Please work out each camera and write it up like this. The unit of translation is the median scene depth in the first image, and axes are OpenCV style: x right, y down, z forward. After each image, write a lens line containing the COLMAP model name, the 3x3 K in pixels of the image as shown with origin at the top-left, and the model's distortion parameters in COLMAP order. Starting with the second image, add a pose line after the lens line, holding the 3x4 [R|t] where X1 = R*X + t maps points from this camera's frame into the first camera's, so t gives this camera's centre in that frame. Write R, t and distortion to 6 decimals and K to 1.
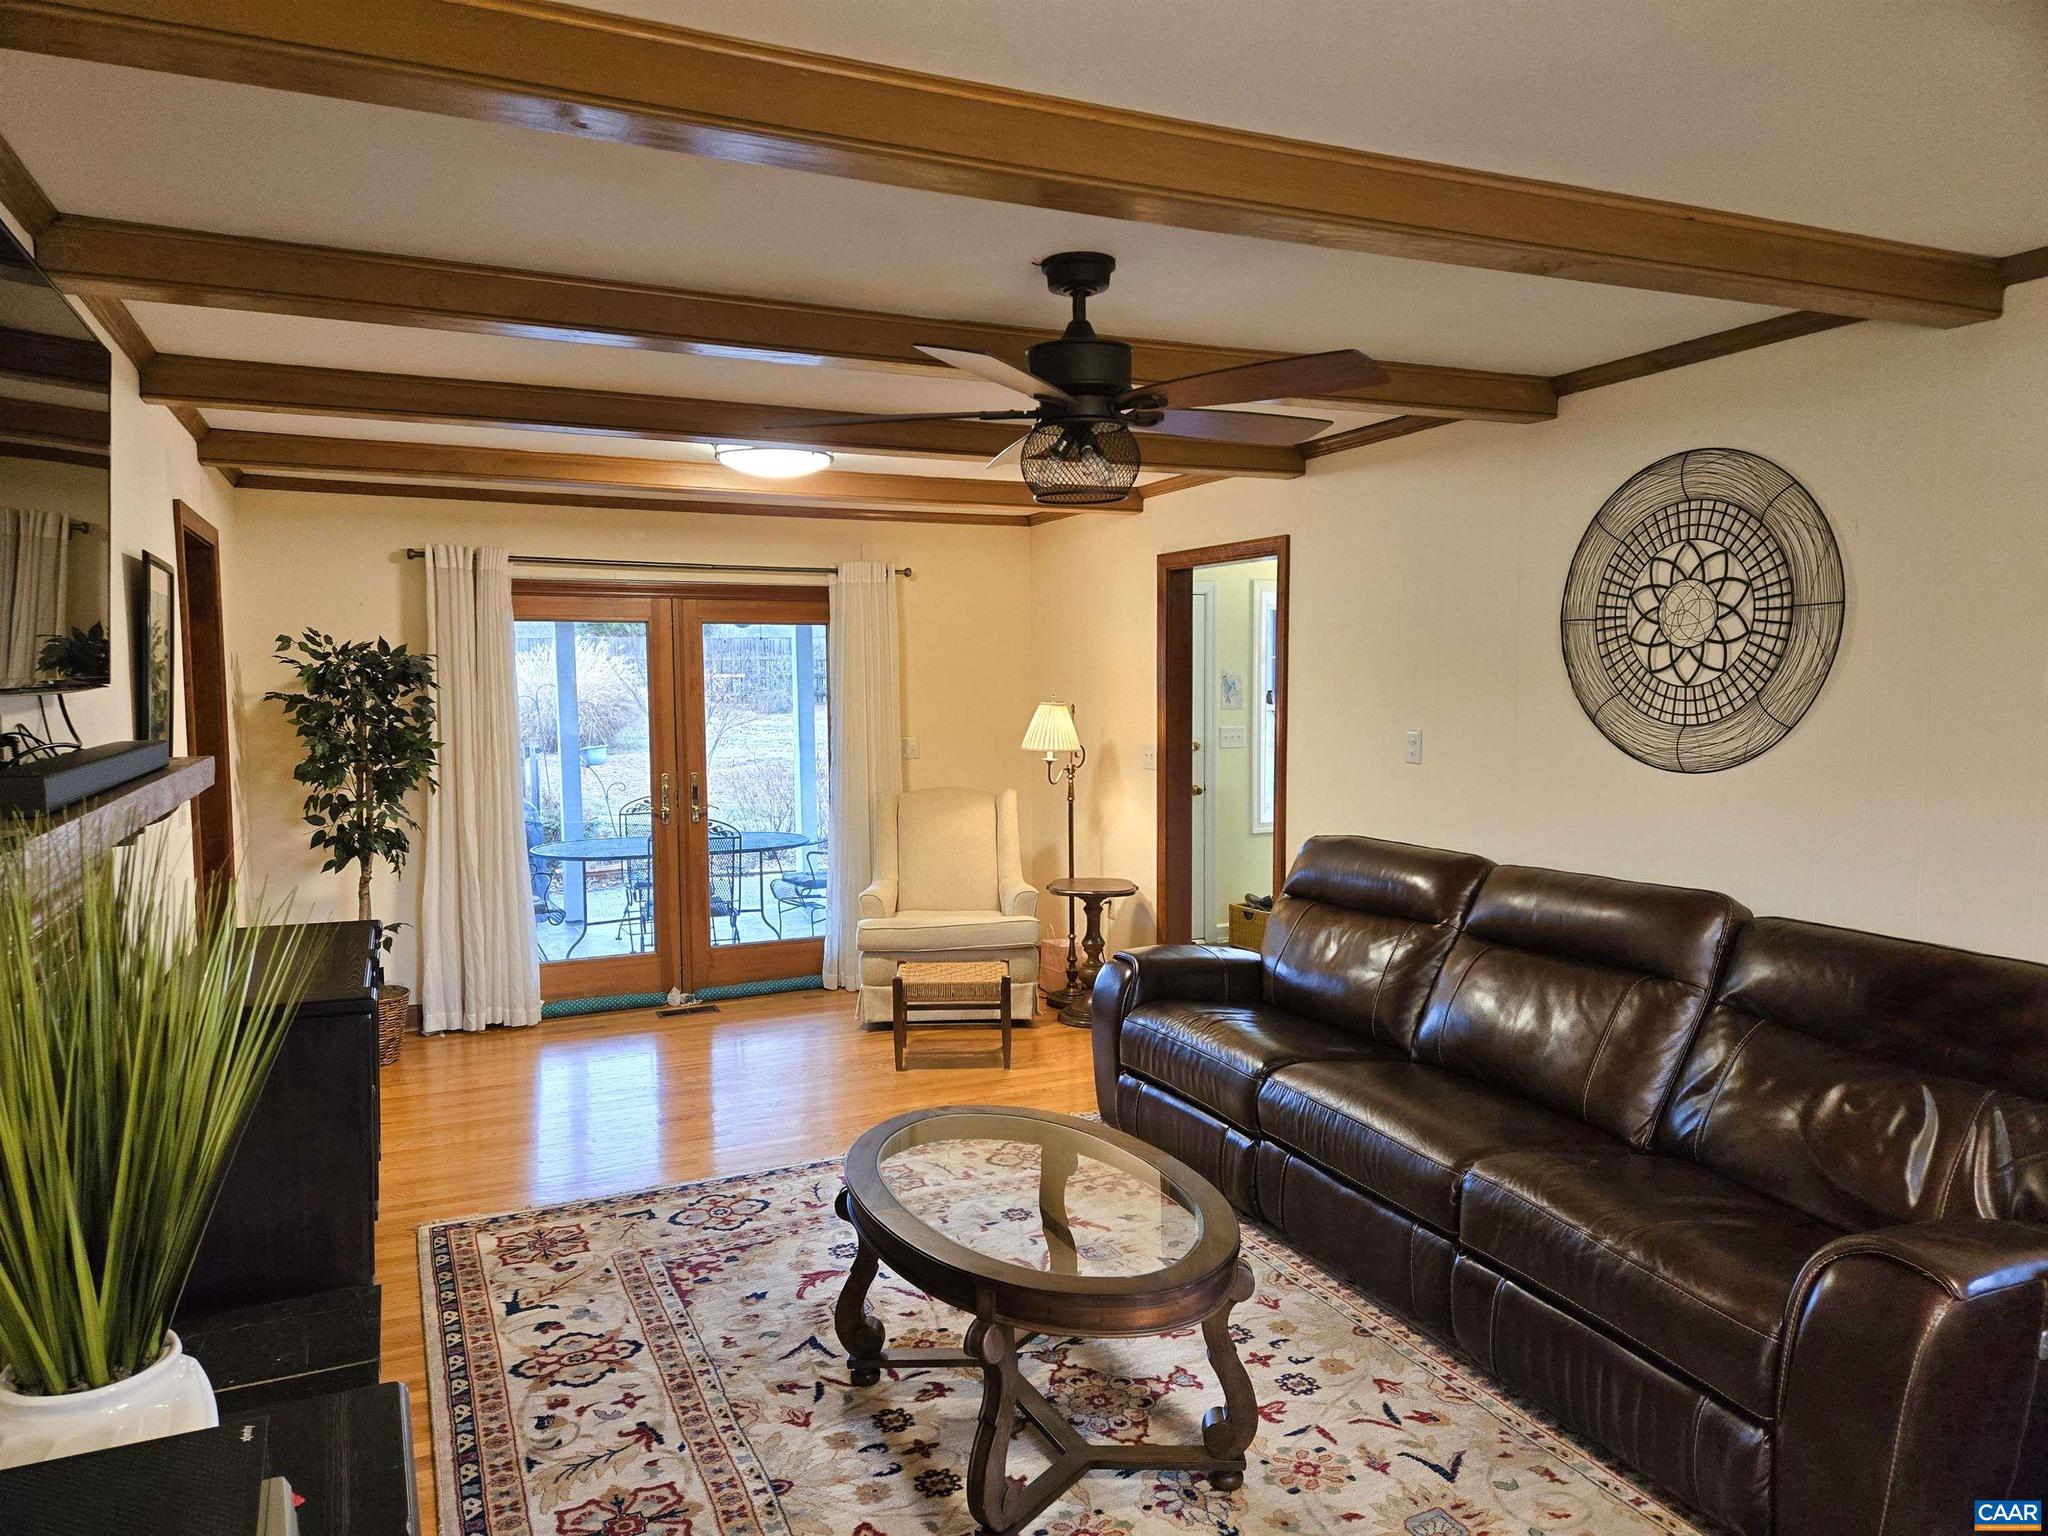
lens RADIAL K [[1356.9, 0, 1013.9], [0, 1356.9, 787.7], [0, 0, 1]] dist [0.088434, -0.084308]
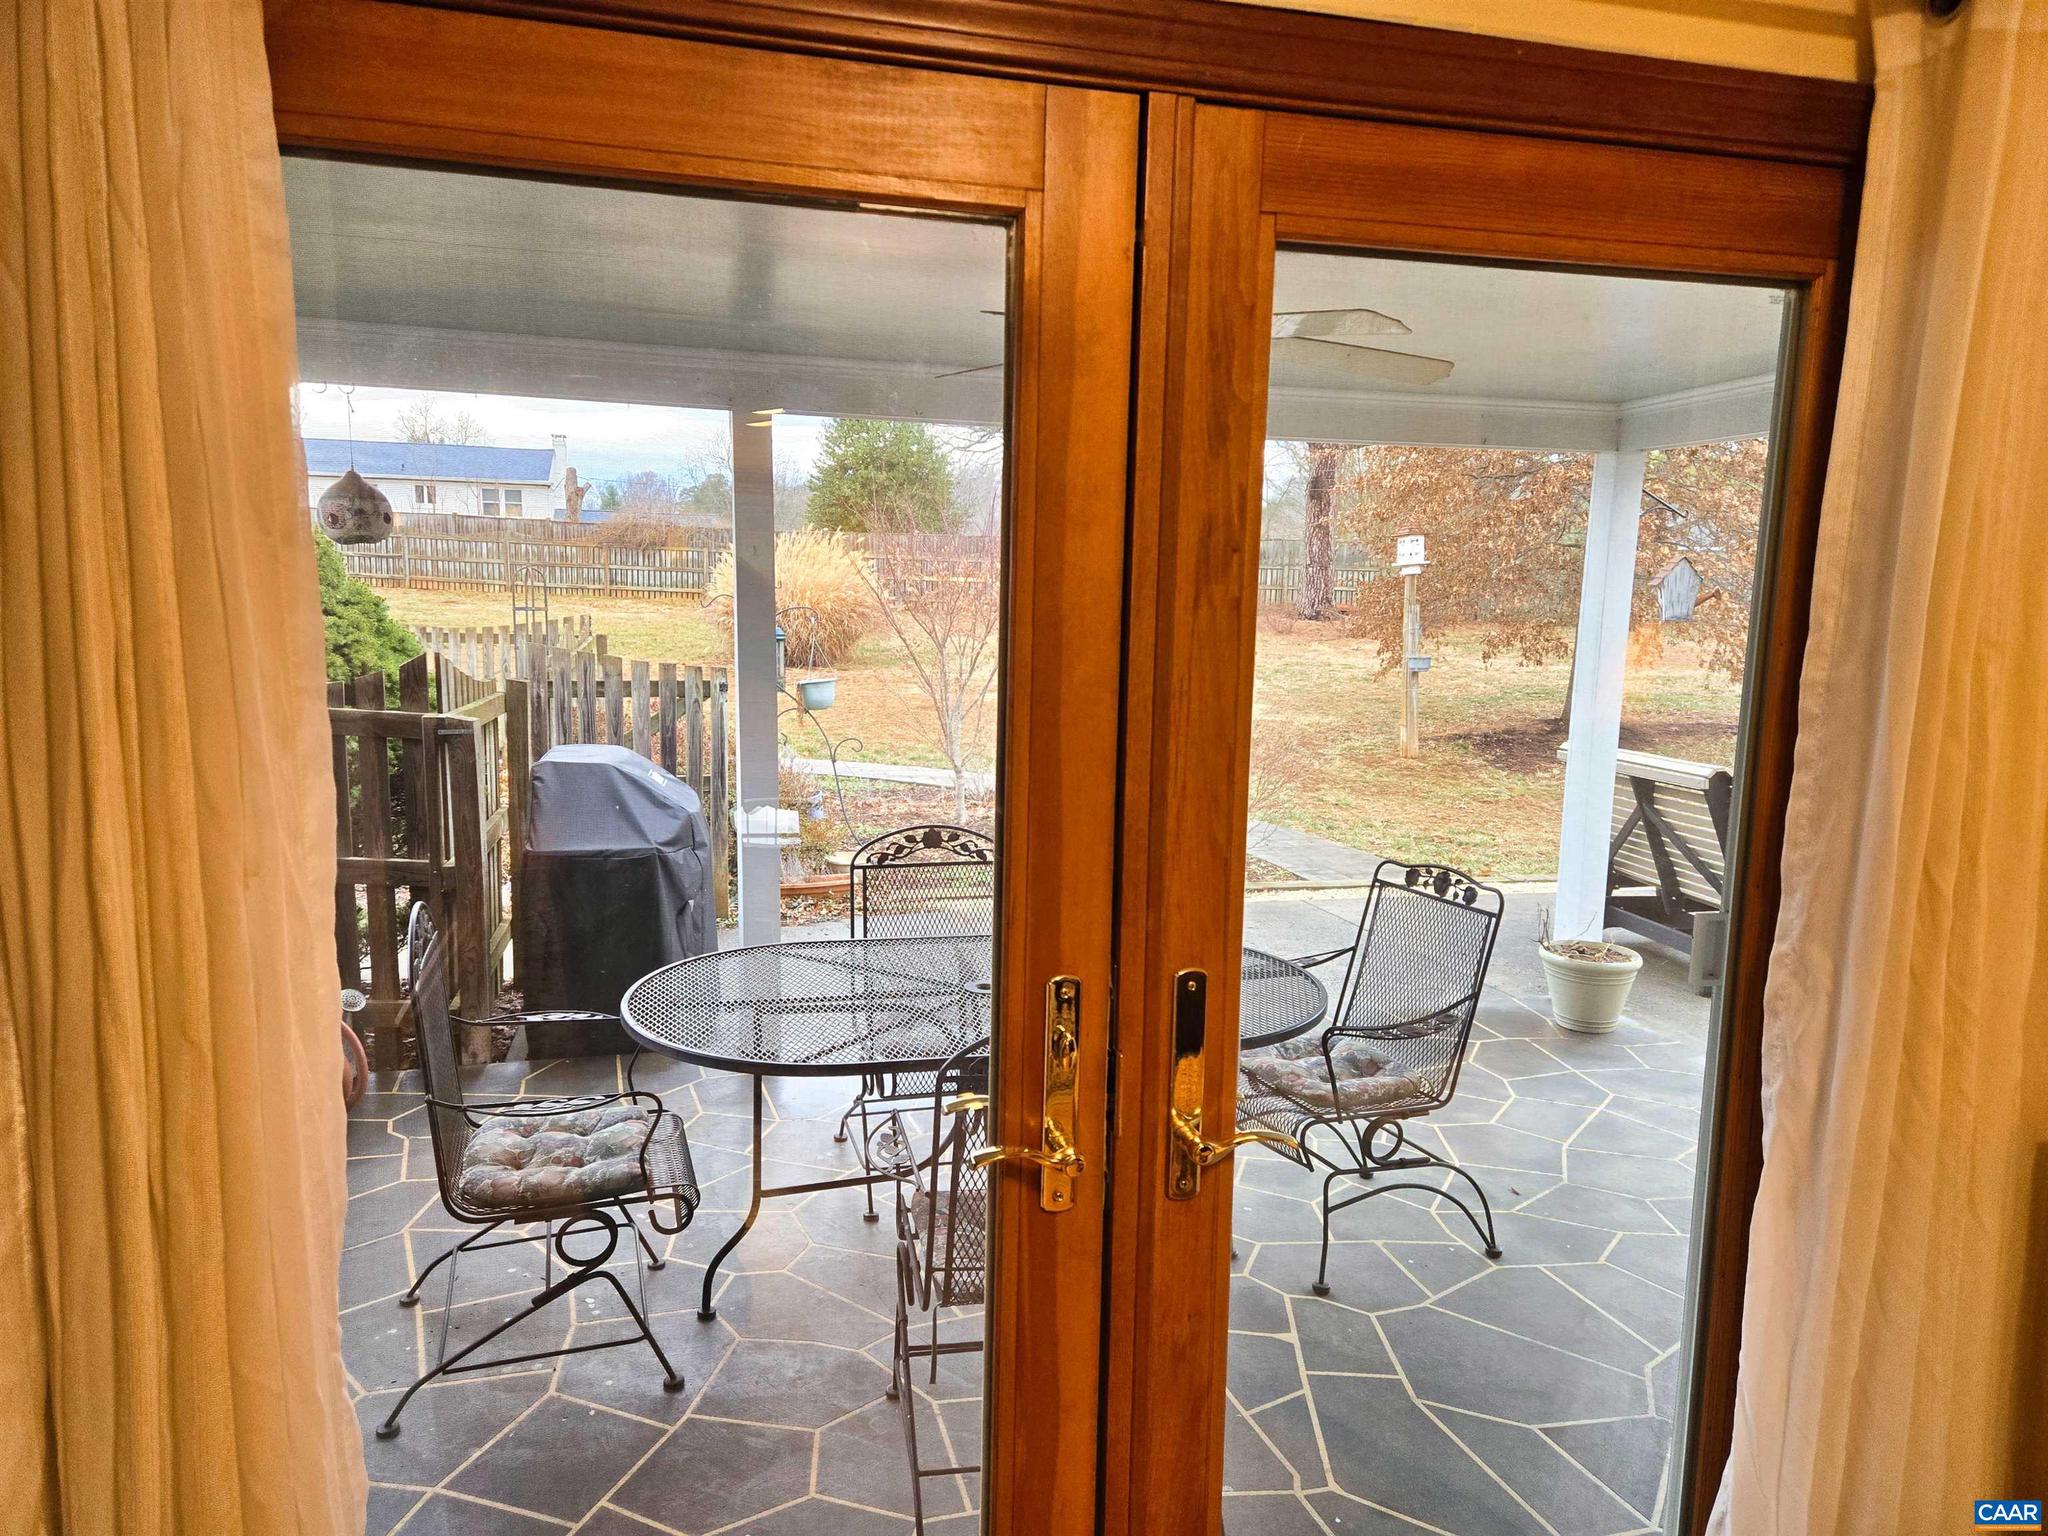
lens RADIAL K [[1356.9, 0, 1013.9], [0, 1356.9, 787.7], [0, 0, 1]] dist [0.088434, -0.084308]
pose [[0.985908, 0.049976, -0.159648, -0.228253], [-0.039415, 0.996862, 0.068645, -0.053107], [0.162577, -0.061385, 0.984784, 0.785096]]
